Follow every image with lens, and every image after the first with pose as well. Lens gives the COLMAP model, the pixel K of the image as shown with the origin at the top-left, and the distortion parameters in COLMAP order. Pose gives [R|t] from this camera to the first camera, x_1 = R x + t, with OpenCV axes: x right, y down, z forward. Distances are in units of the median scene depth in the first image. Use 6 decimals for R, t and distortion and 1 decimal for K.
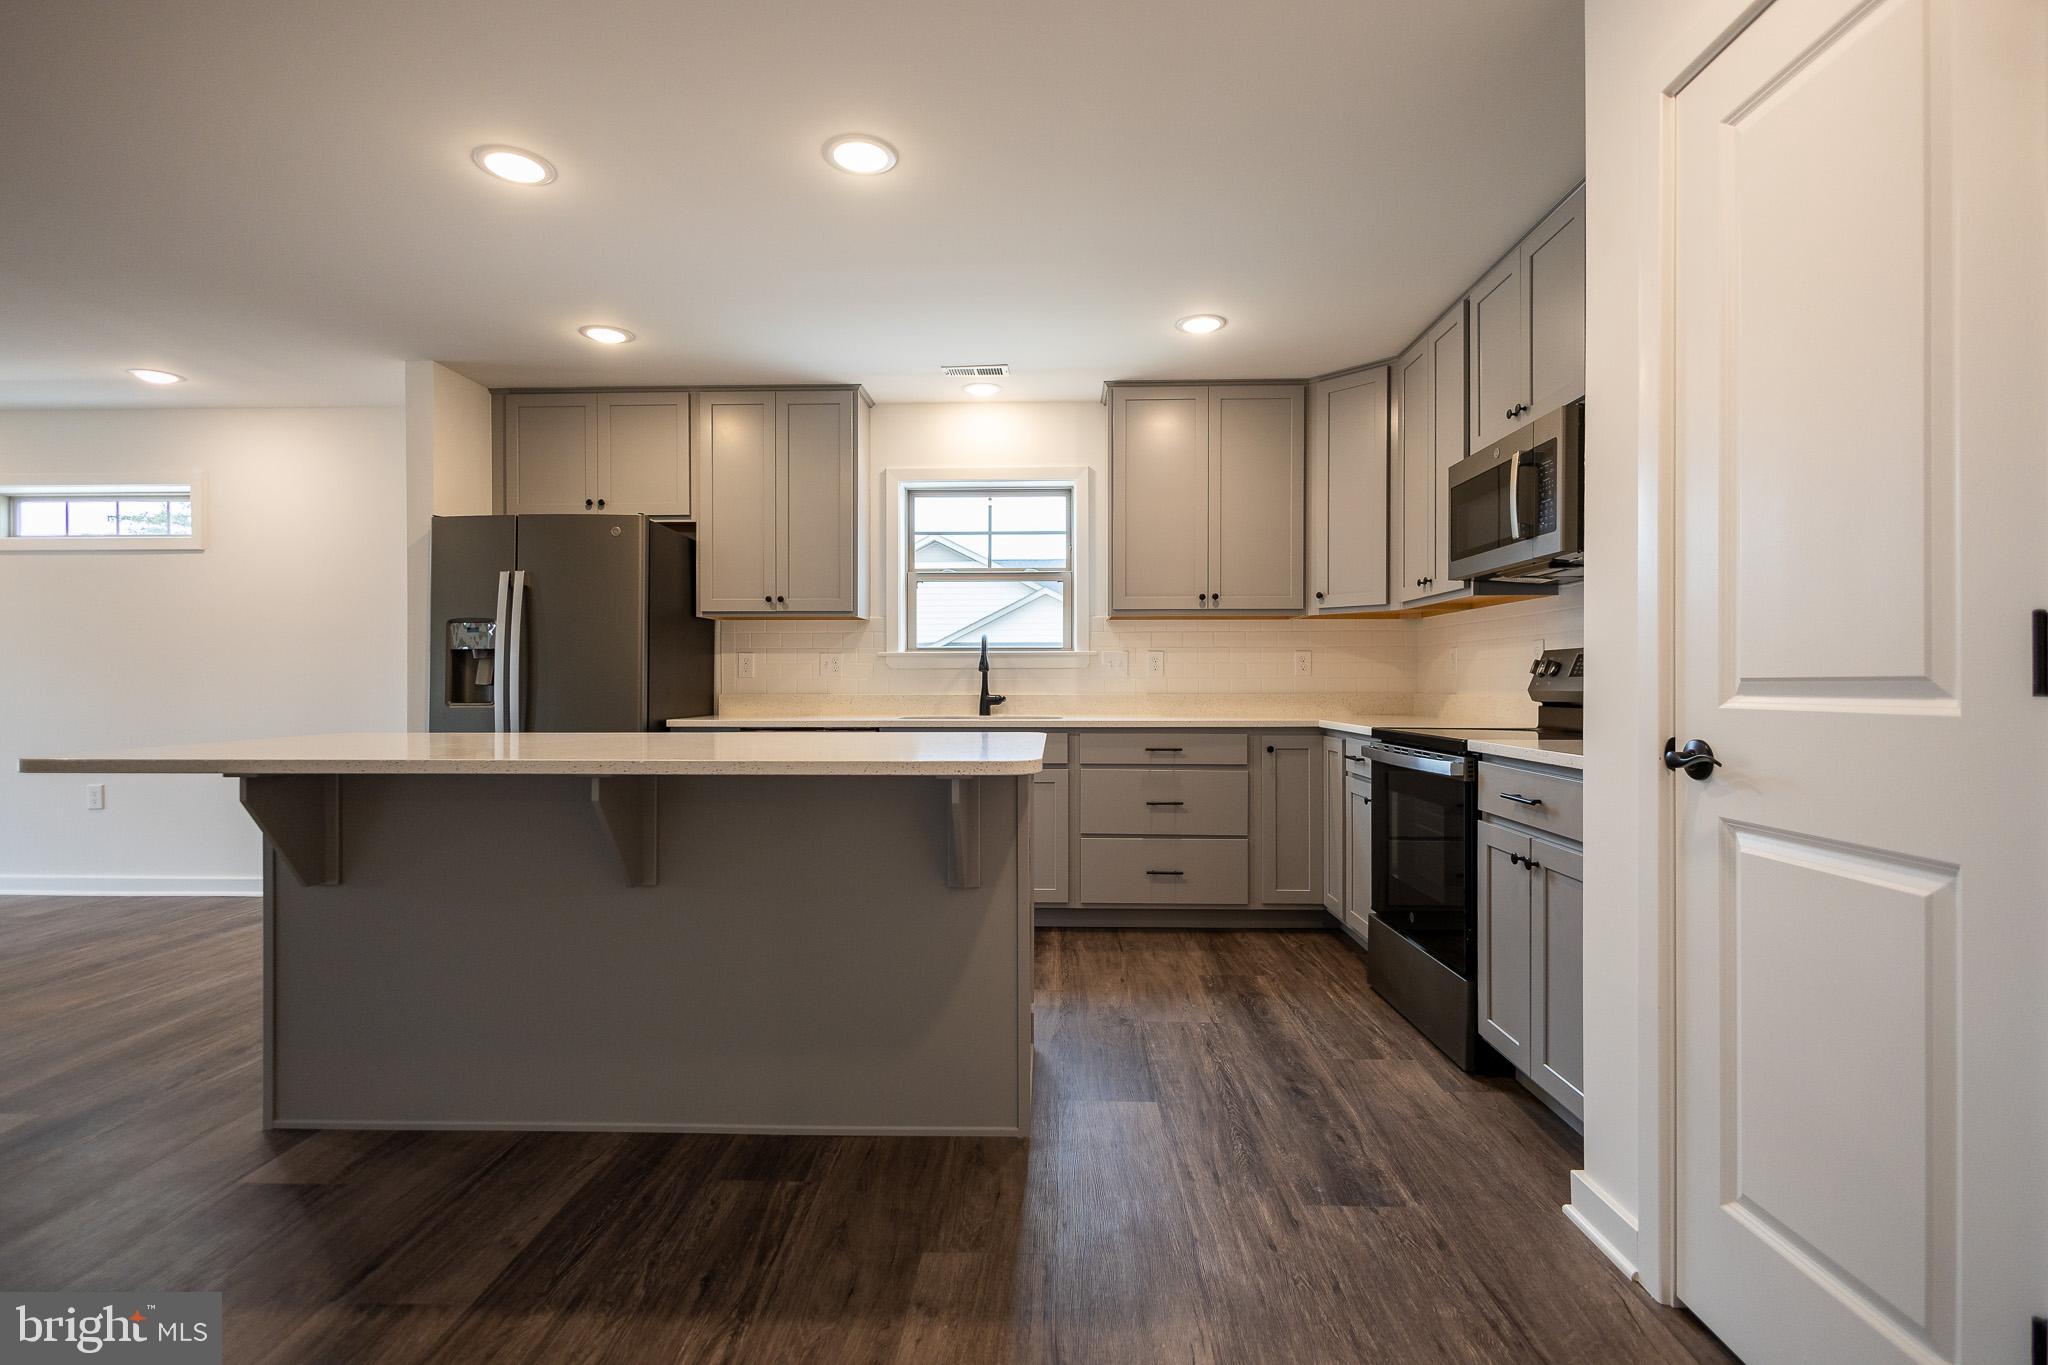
lens RADIAL K [[946.4, 0, 1034.2], [0, 946.4, 679.1], [0, 0, 1]] dist [0.003114, -0.001605]
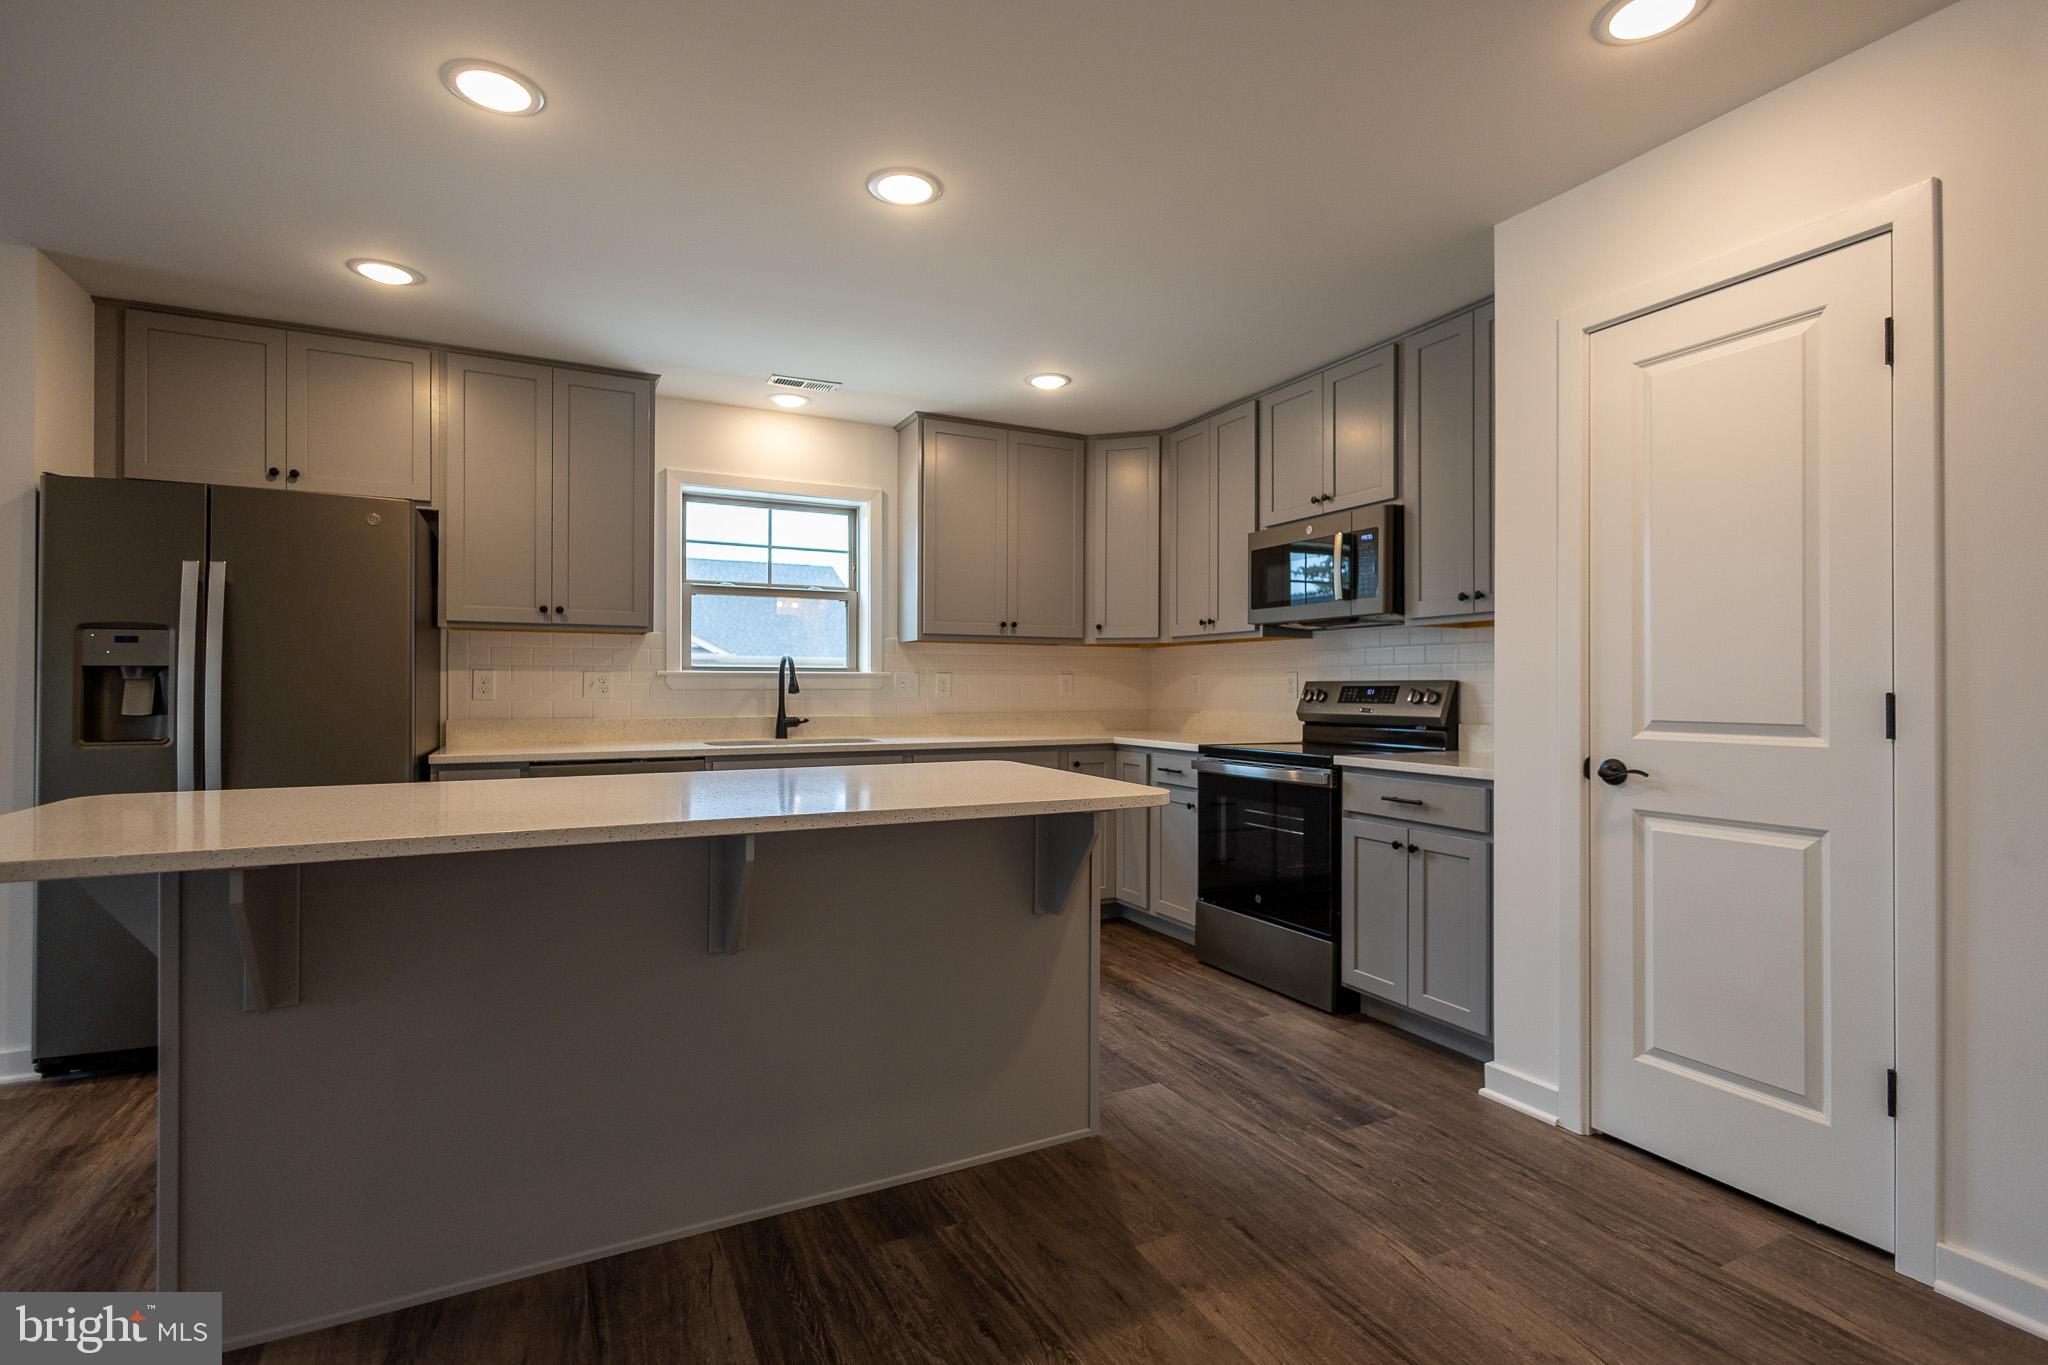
lens RADIAL K [[946.4, 0, 1034.2], [0, 946.4, 679.1], [0, 0, 1]] dist [0.003114, -0.001605]
pose [[0.876547, 0.006218, 0.481277, -0.371838], [-0.004272, 0.999978, -0.005140, -0.023052], [-0.481298, 0.002450, 0.876554, 0.045413]]
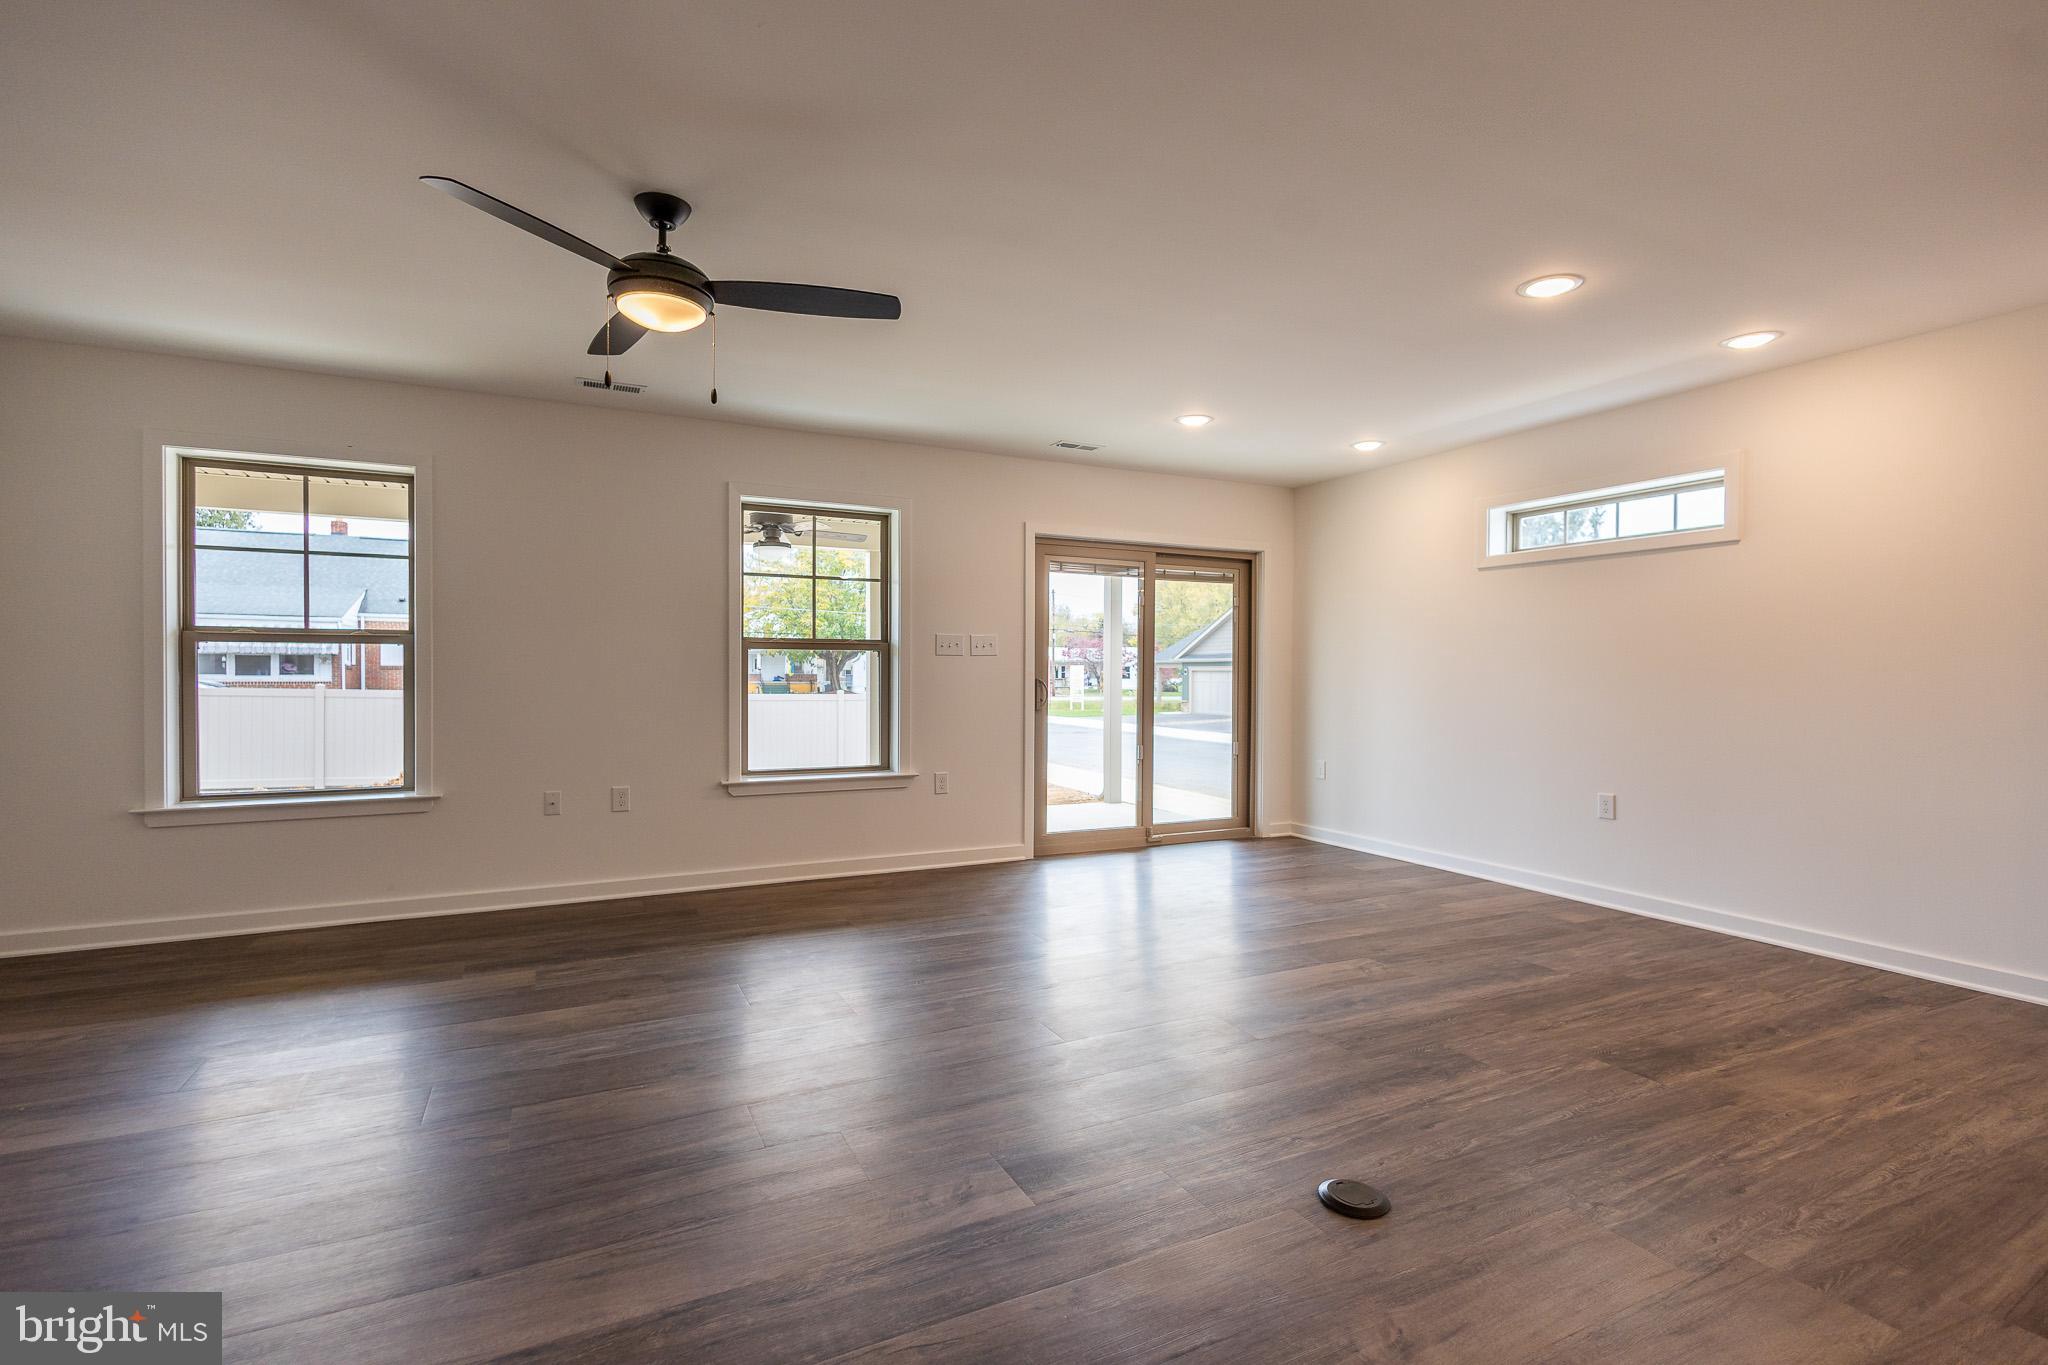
lens RADIAL K [[934.4, 0, 1019.2], [0, 934.4, 682.4], [0, 0, 1]] dist [0.002592, -0.000126]
pose [[0.473302, 0.012717, -0.880809, -0.562351], [-0.002892, 0.999913, 0.012882, -0.019815], [0.880896, -0.003550, 0.473297, 0.009990]]
